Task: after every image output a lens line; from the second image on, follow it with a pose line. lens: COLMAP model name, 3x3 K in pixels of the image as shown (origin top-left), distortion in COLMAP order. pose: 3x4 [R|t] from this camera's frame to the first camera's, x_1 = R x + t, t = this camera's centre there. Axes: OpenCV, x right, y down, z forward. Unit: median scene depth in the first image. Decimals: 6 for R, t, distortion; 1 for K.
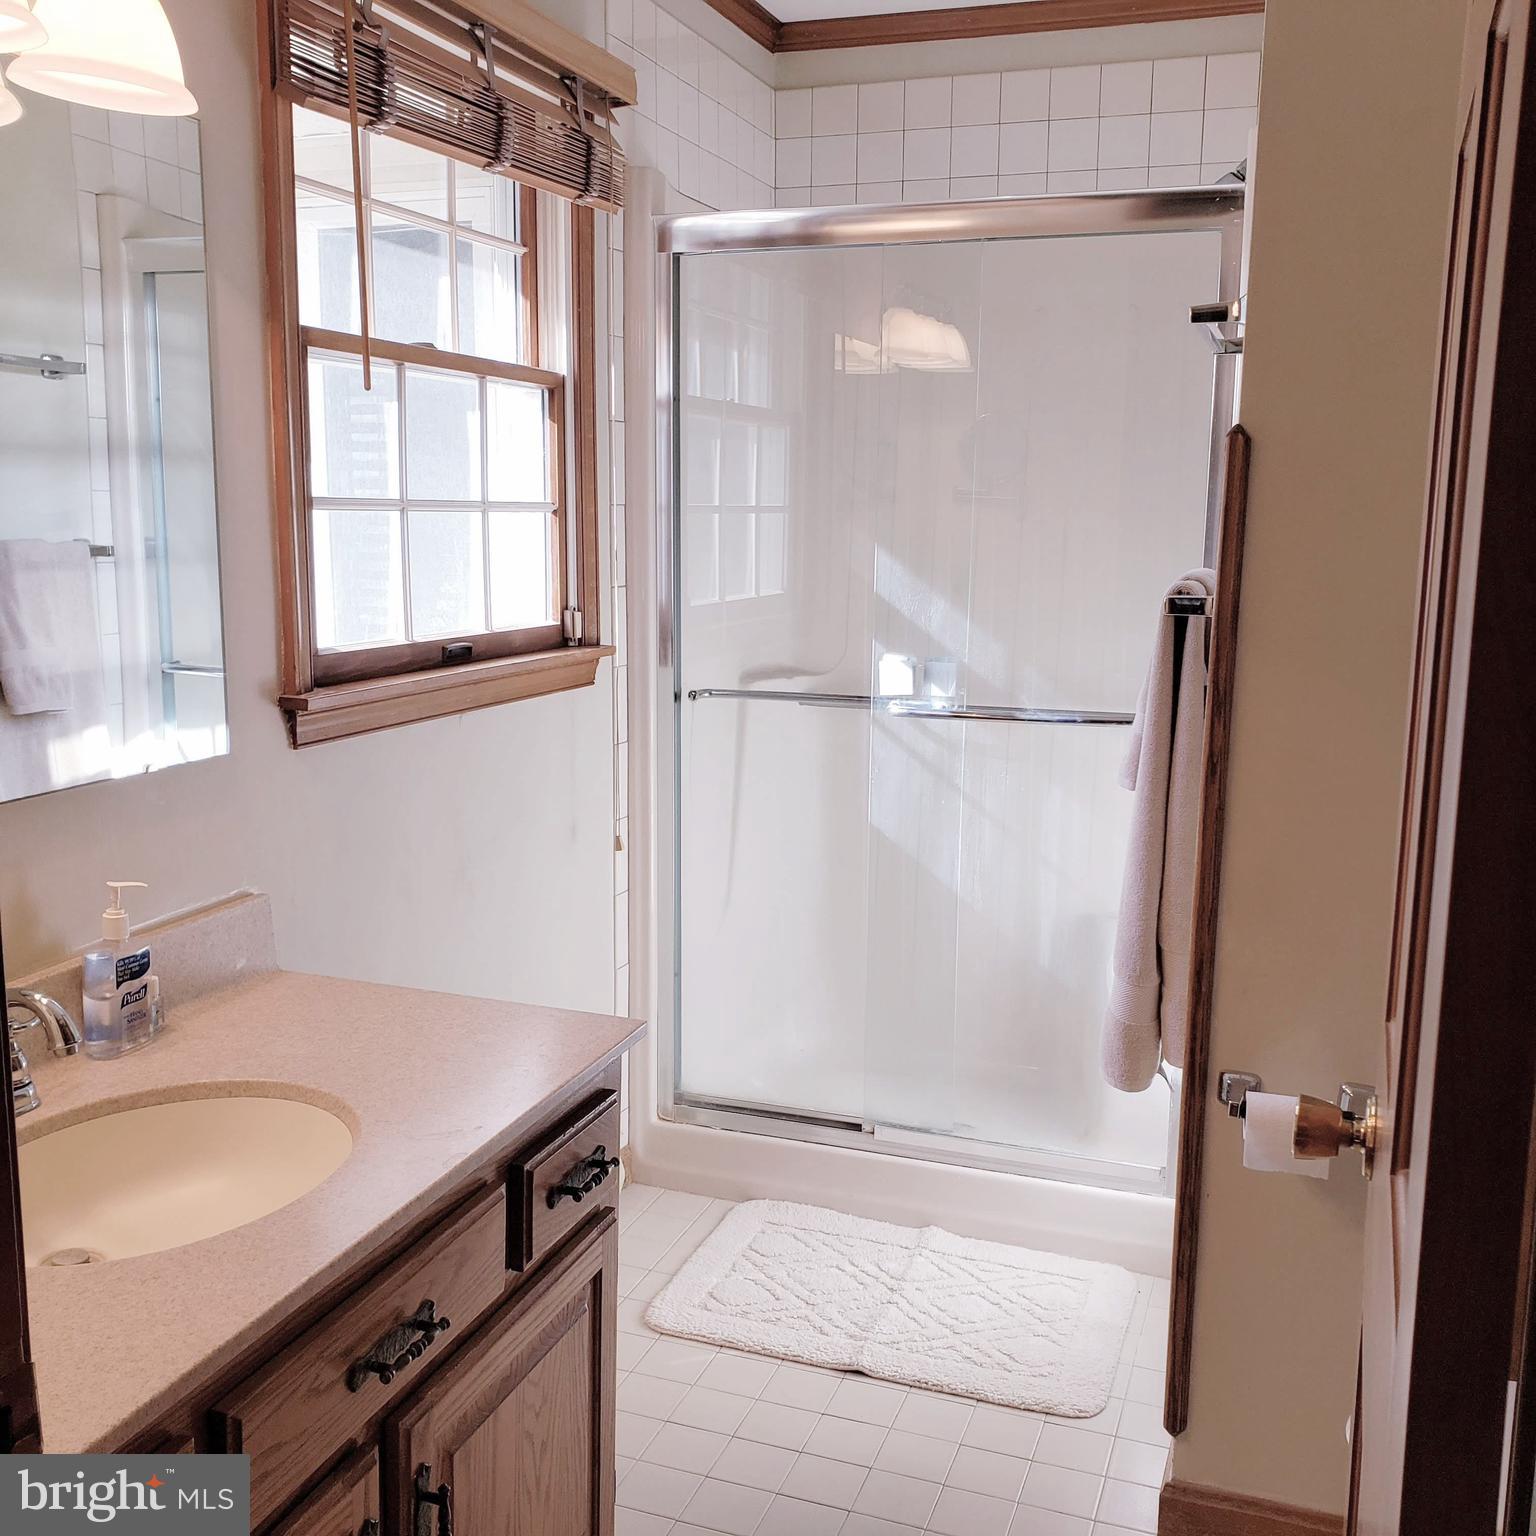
lens RADIAL K [[1611.1, 0, 766.4], [0, 1611.1, 771.0], [0, 0, 1]] dist [0.012695, 0.000000]
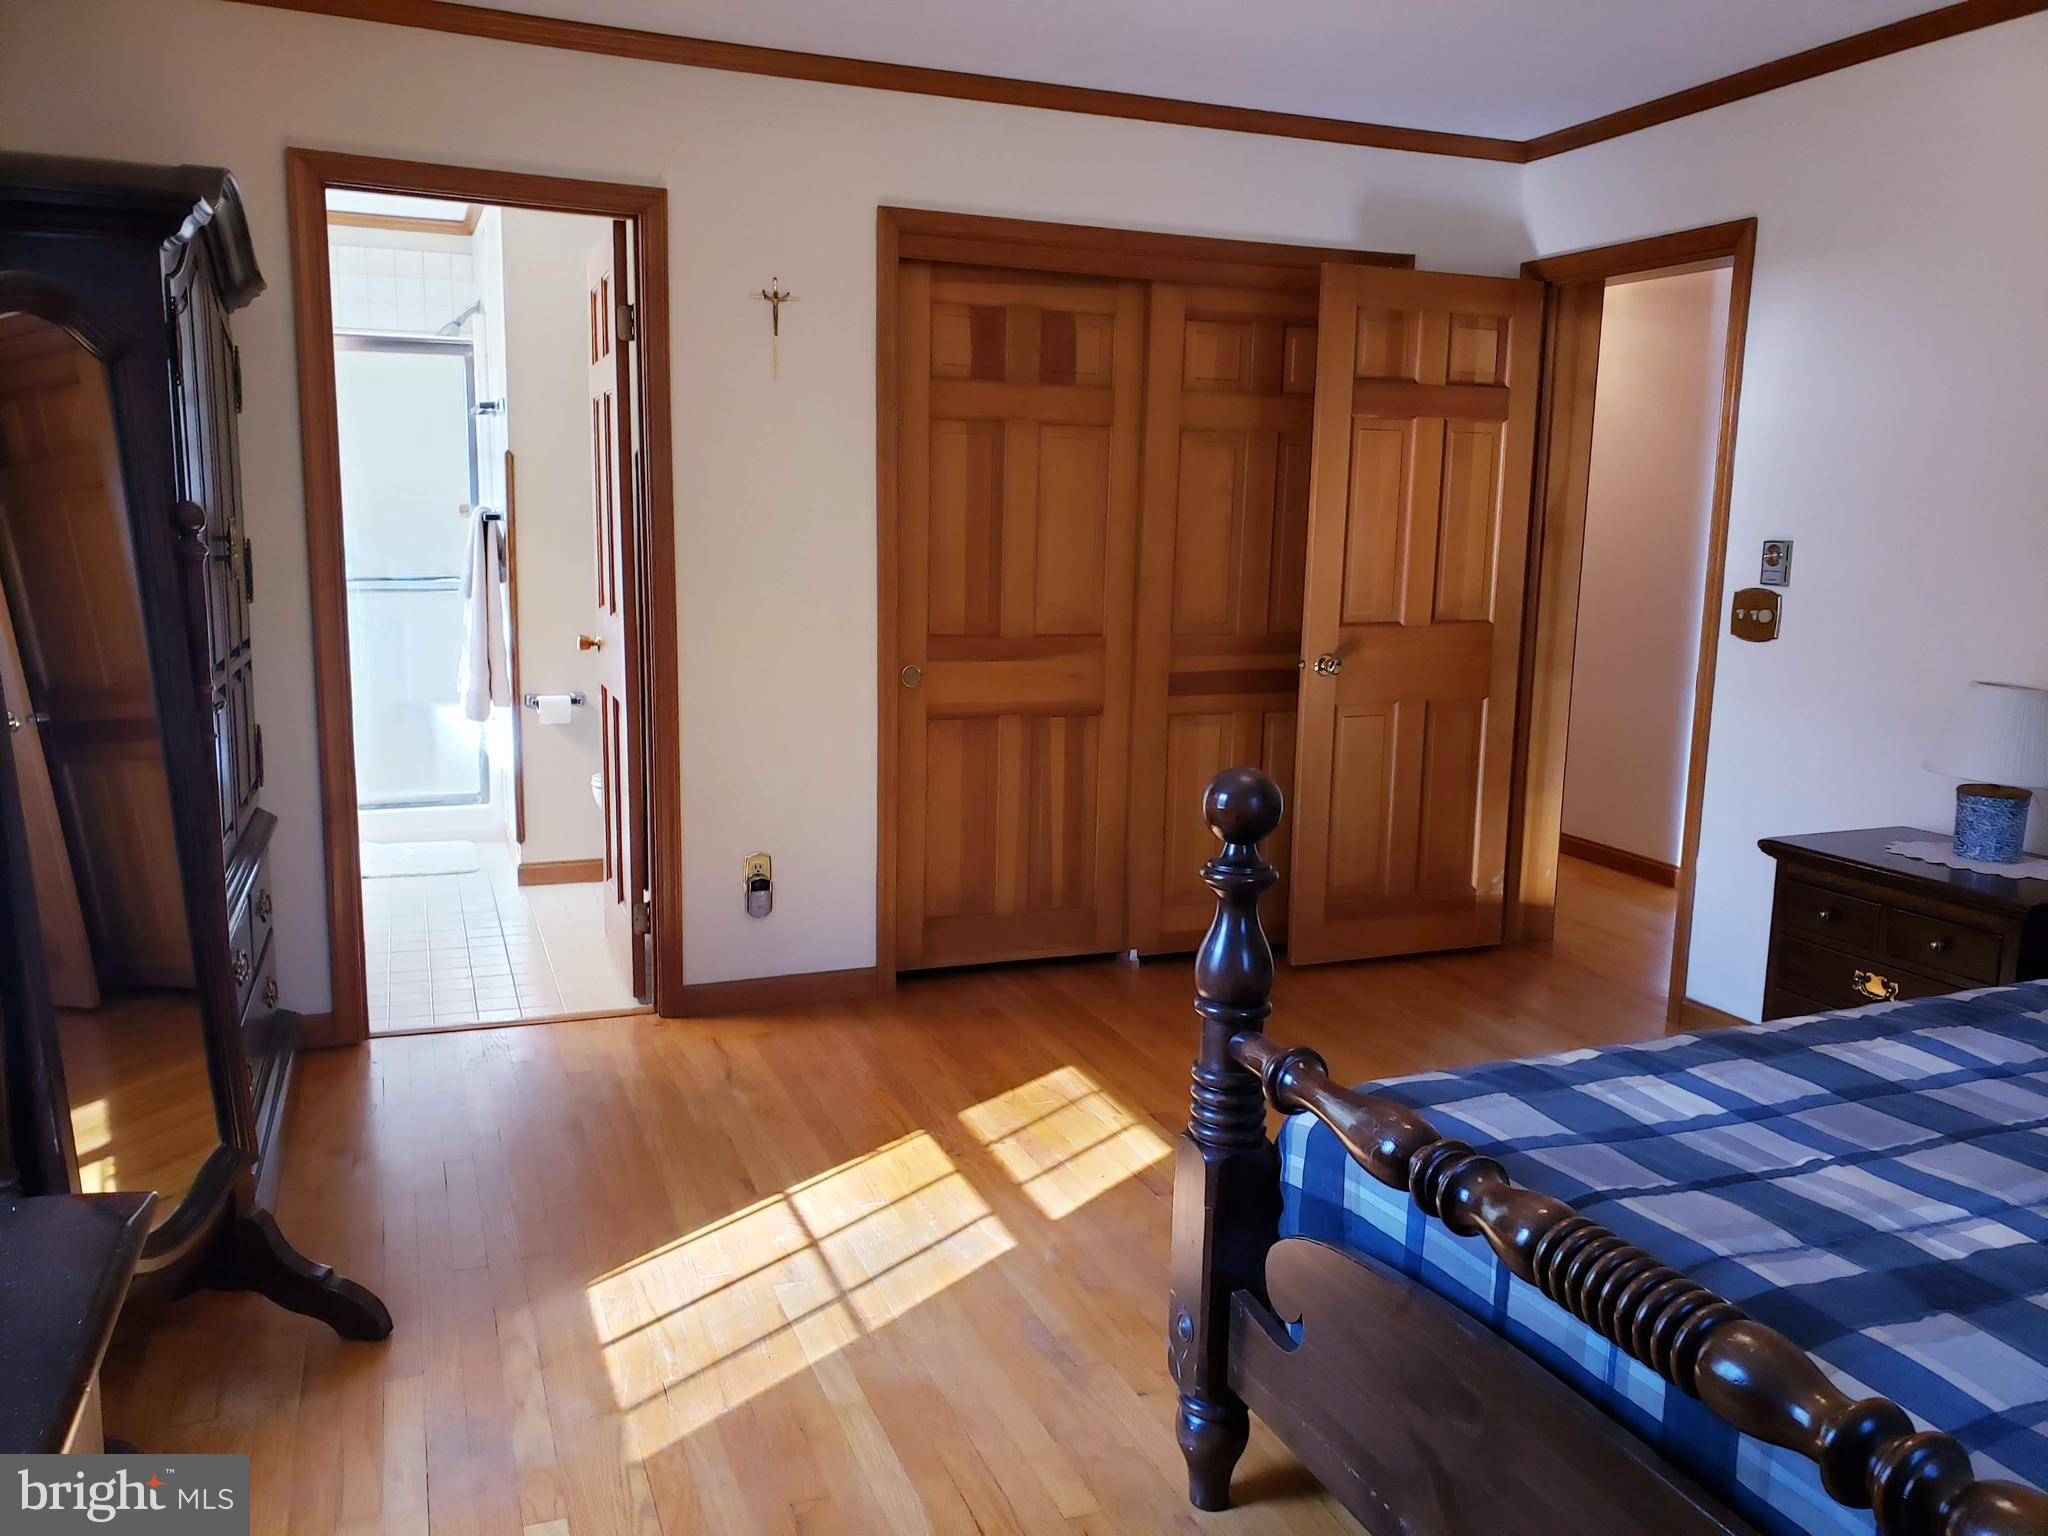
lens RADIAL K [[1586.1, 0, 1022.4], [0, 1586.1, 768.1], [0, 0, 1]] dist [0.039039, -0.036993]
pose [[0.759957, -0.101188, 0.642048, -0.746988], [0.100273, 0.994234, 0.038006, 0.276941], [-0.642192, 0.035498, 0.765722, -1.436363]]
